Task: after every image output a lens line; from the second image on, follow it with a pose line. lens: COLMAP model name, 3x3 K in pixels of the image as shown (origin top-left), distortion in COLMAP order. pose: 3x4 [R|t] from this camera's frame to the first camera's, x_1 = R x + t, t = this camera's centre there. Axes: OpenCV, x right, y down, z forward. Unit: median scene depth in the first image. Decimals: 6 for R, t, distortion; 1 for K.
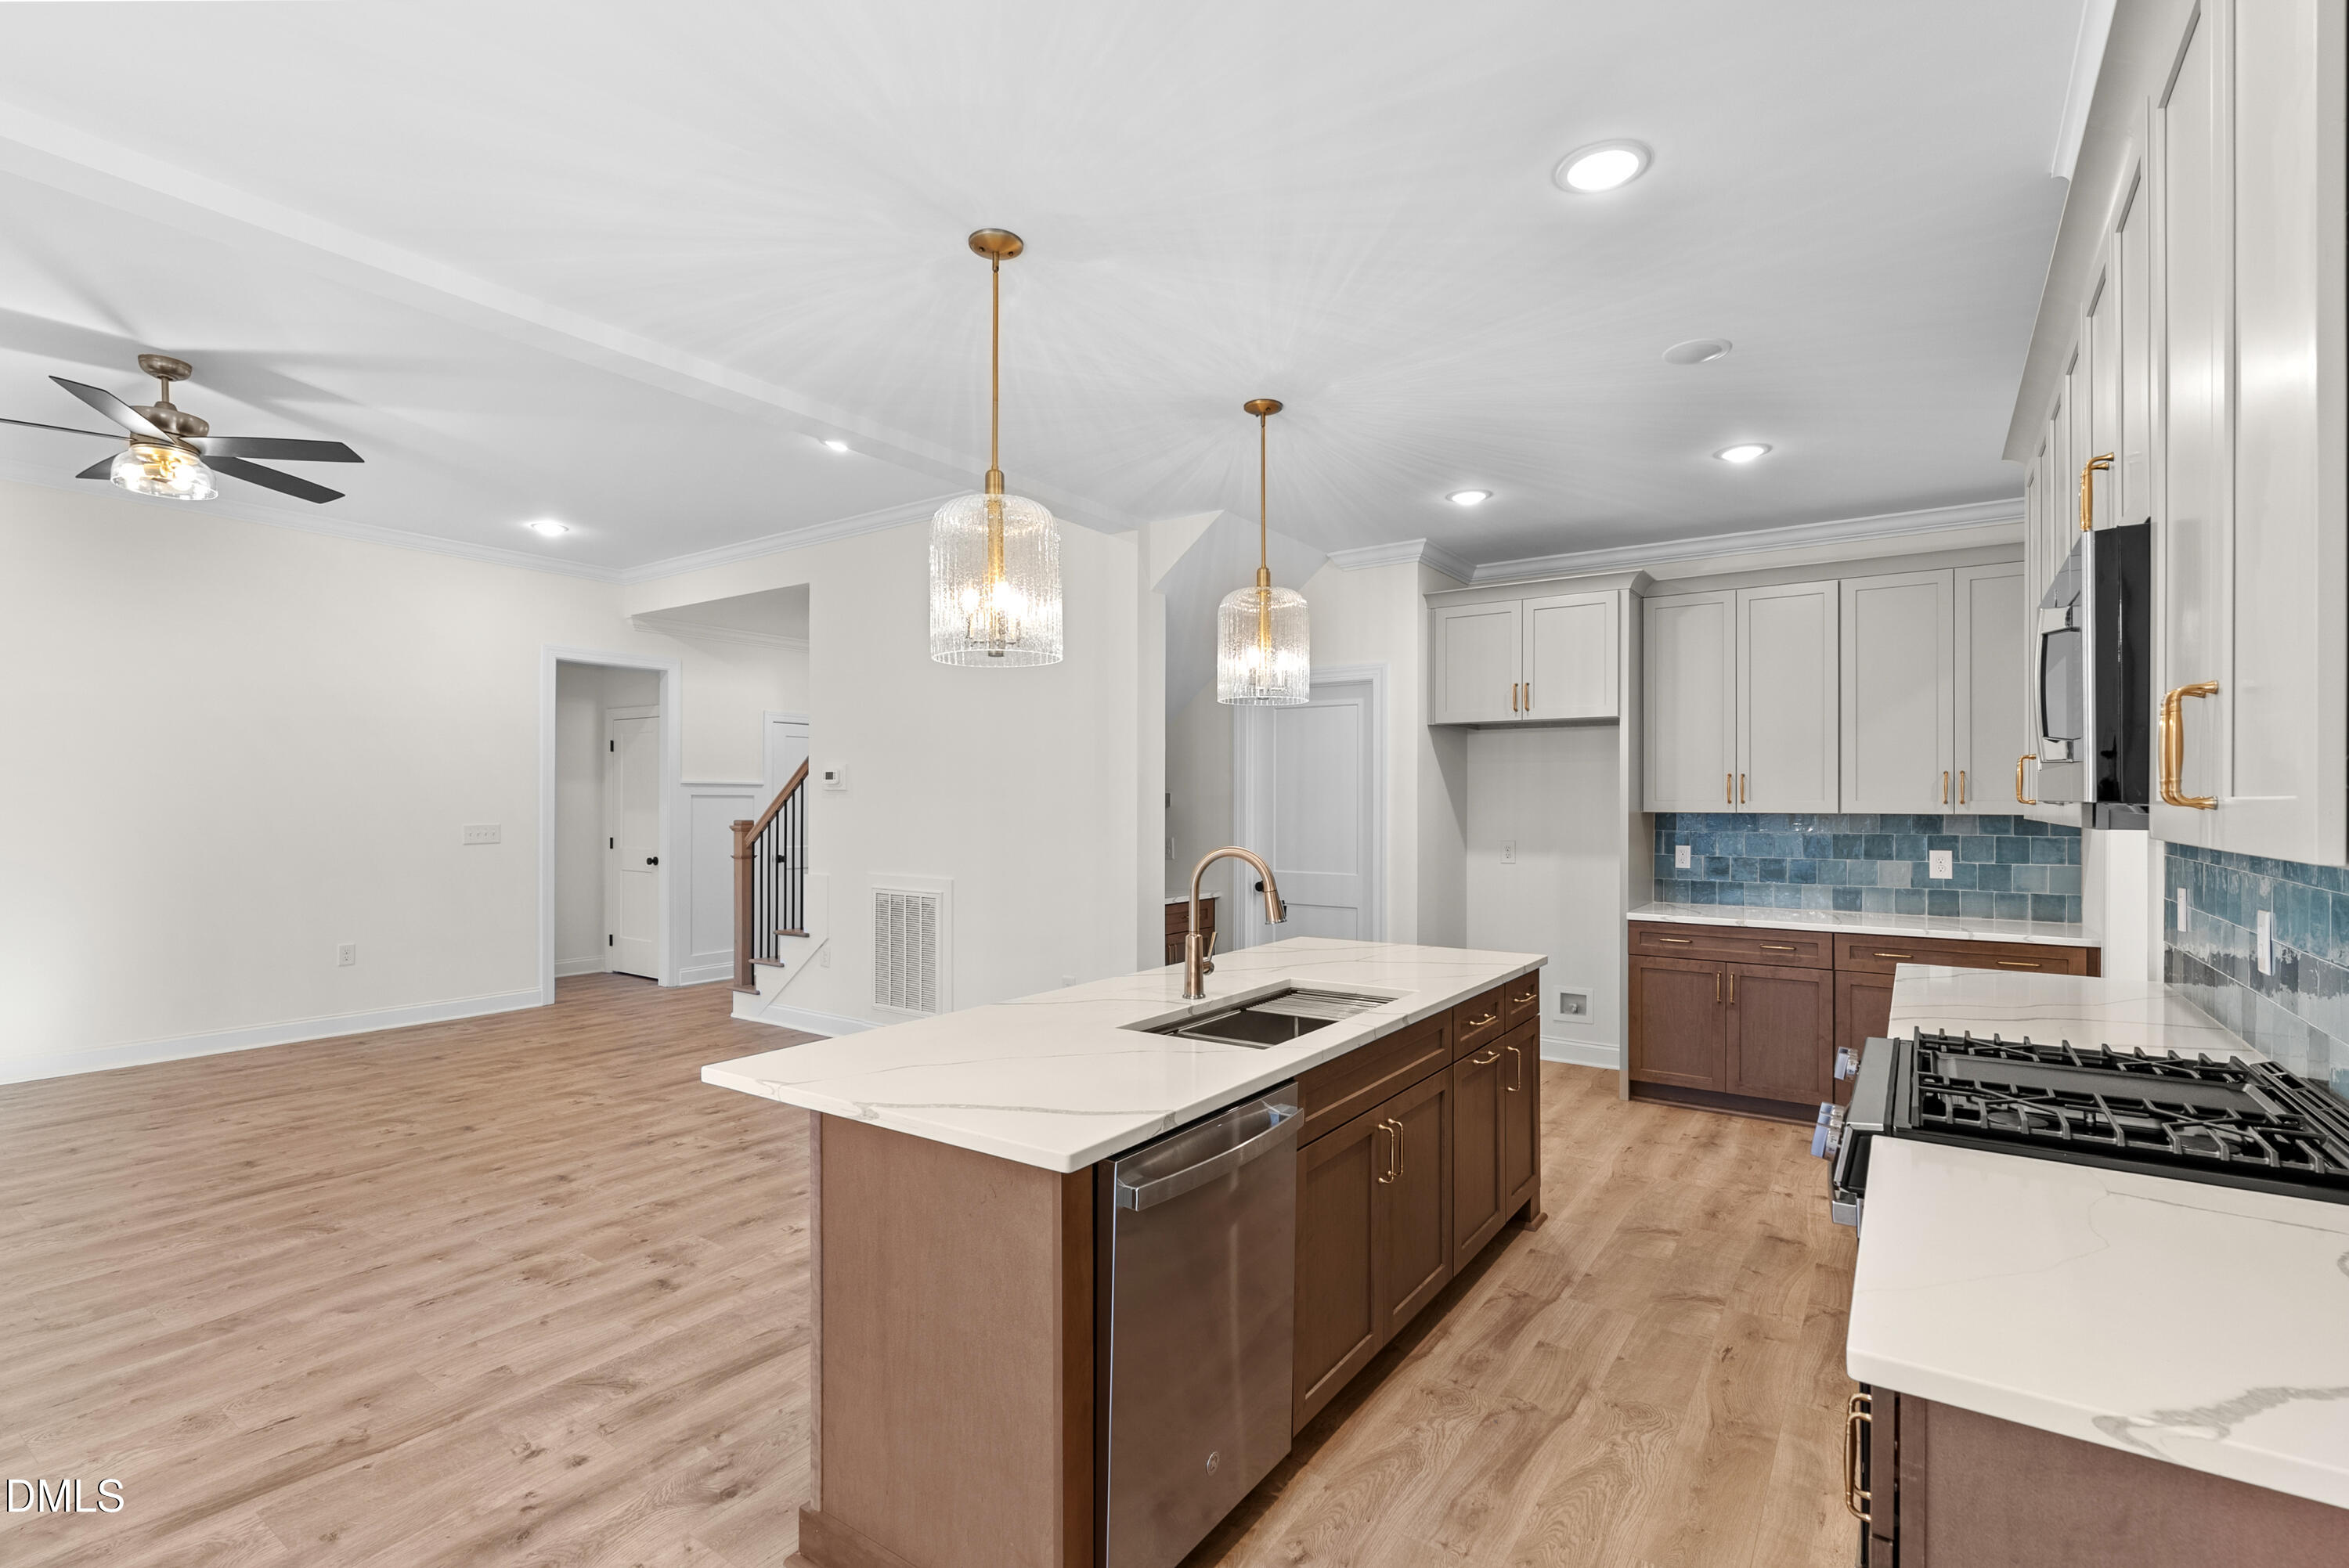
lens RADIAL K [[1070.7, 0, 1180.6], [0, 1070.7, 797.9], [0, 0, 1]] dist [-0.011276, 0.002972]
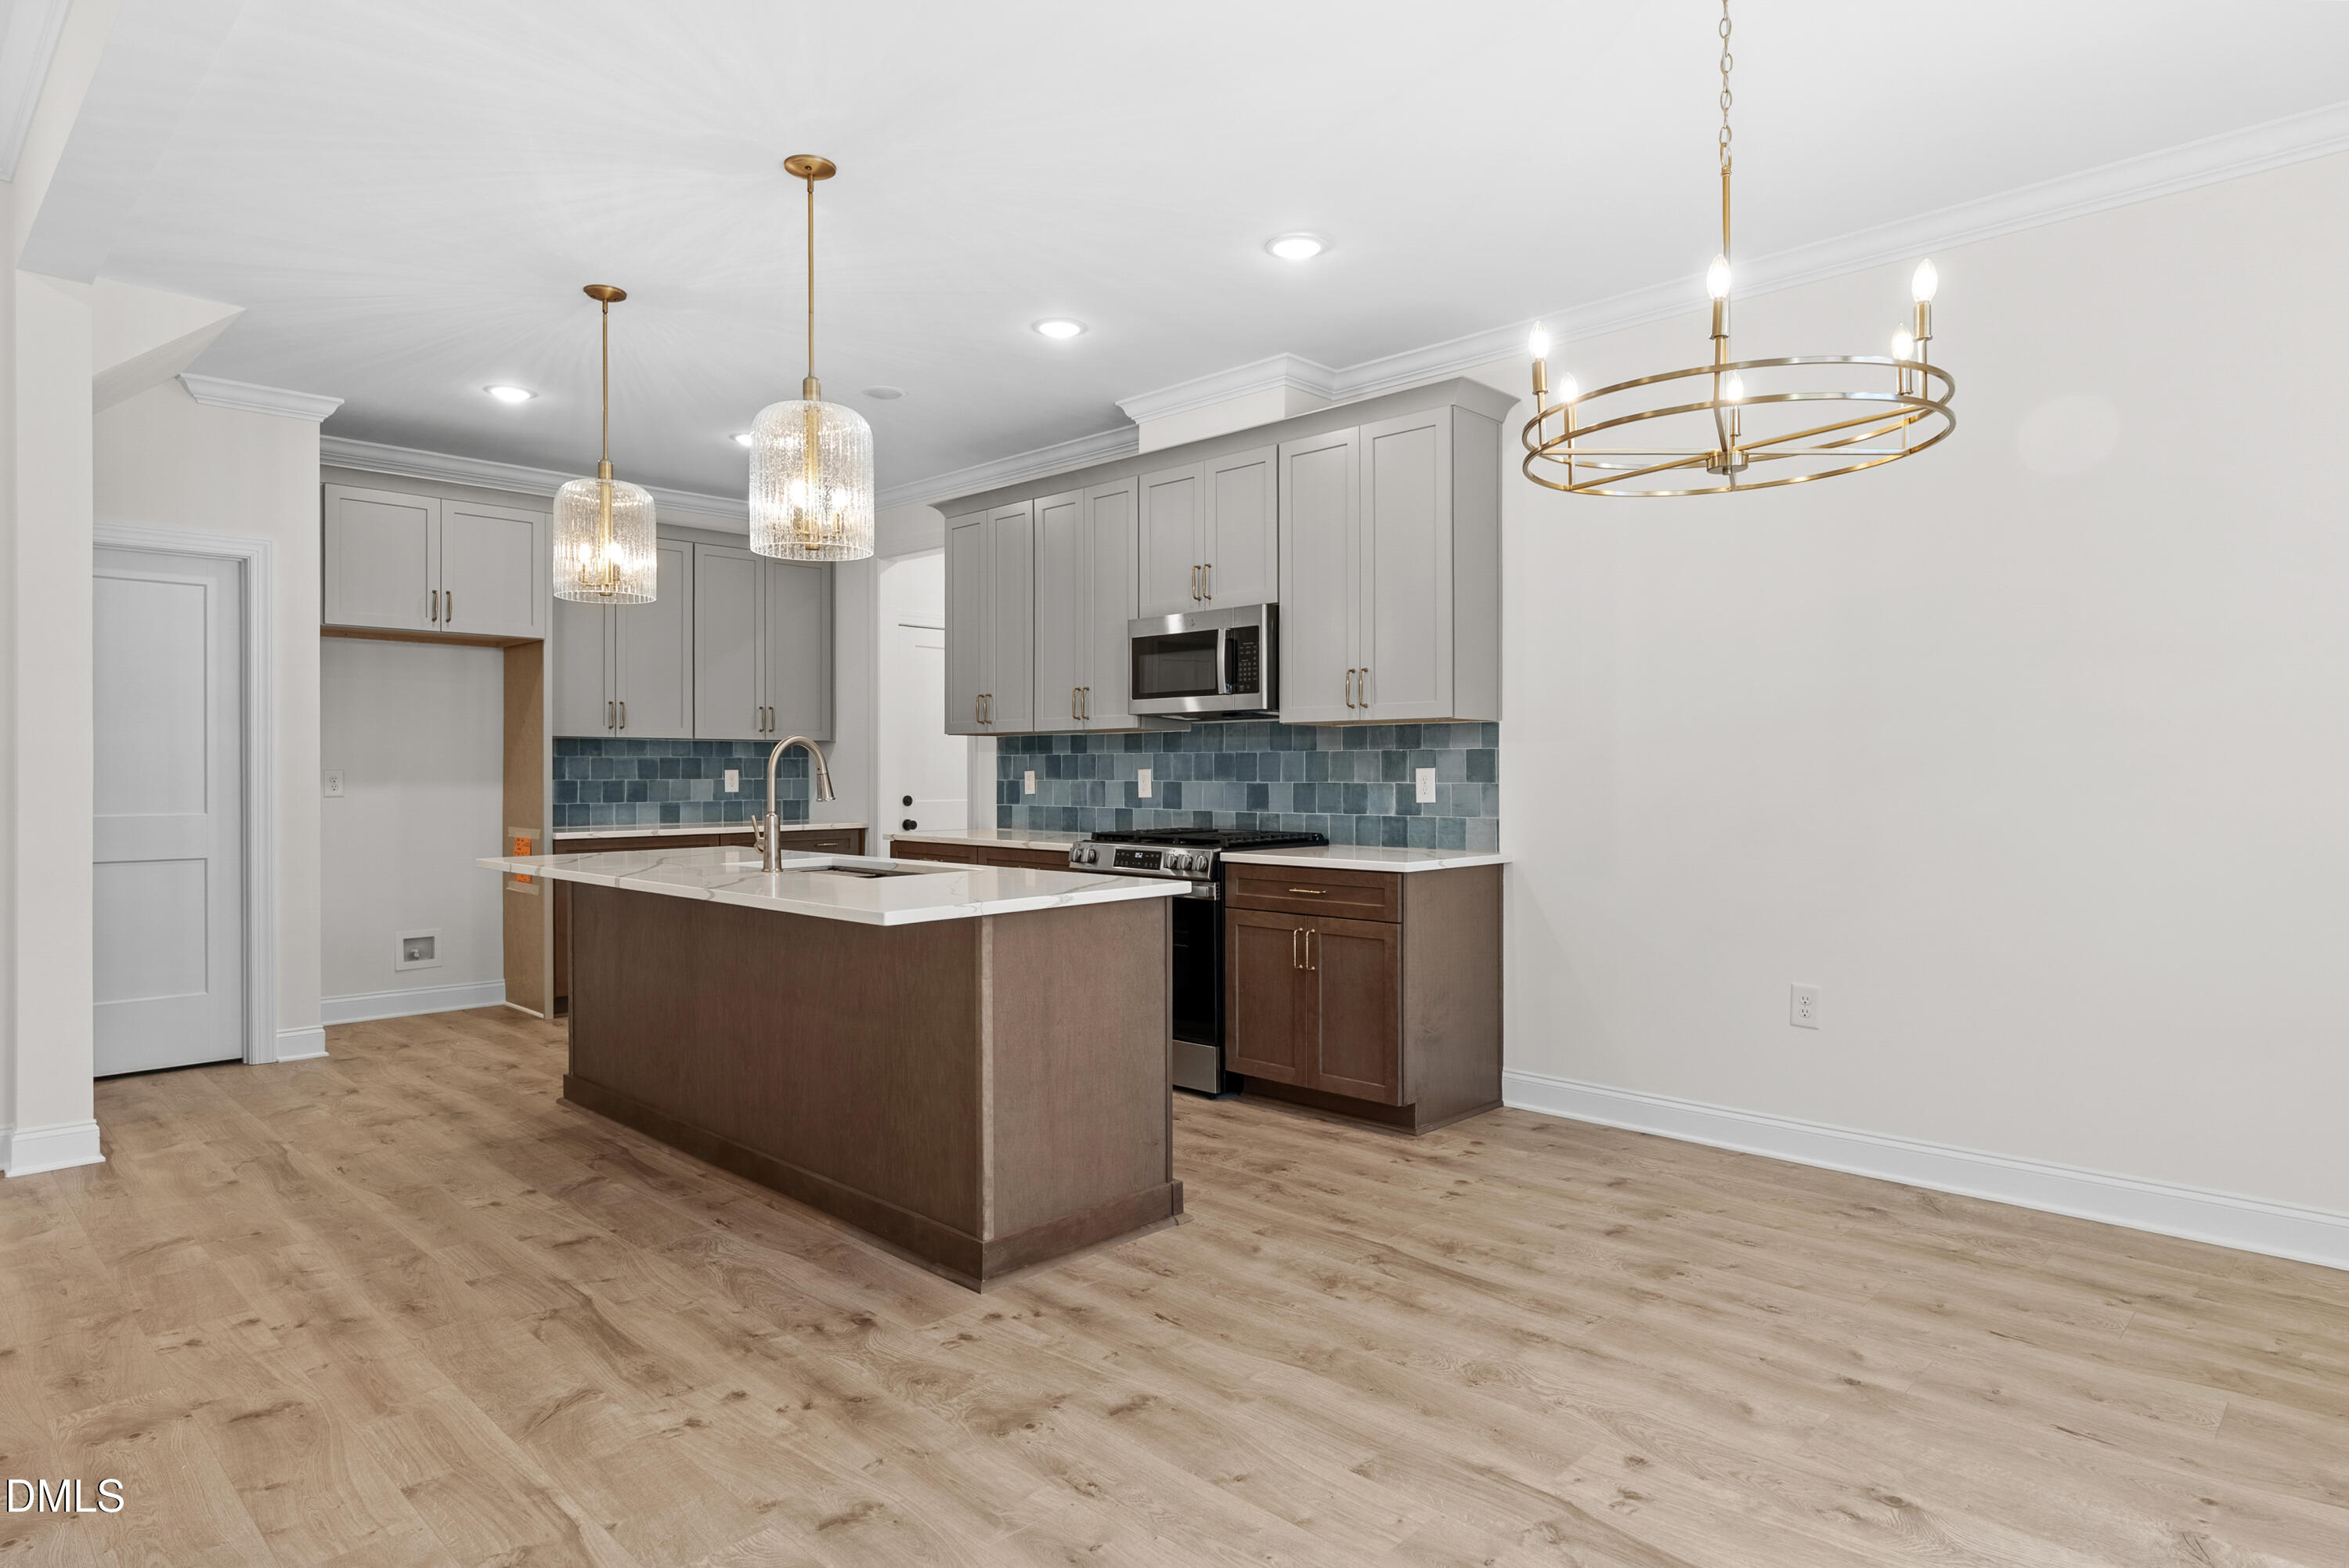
lens RADIAL K [[1308.7, 0, 1181.1], [0, 1308.7, 775.9], [0, 0, 1]] dist [-0.012646, 0.007042]
pose [[0.165567, -0.006048, 0.986180, -0.823351], [0.000019, 0.999981, 0.006130, 0.052555], [-0.986199, -0.000996, 0.165564, 0.238196]]
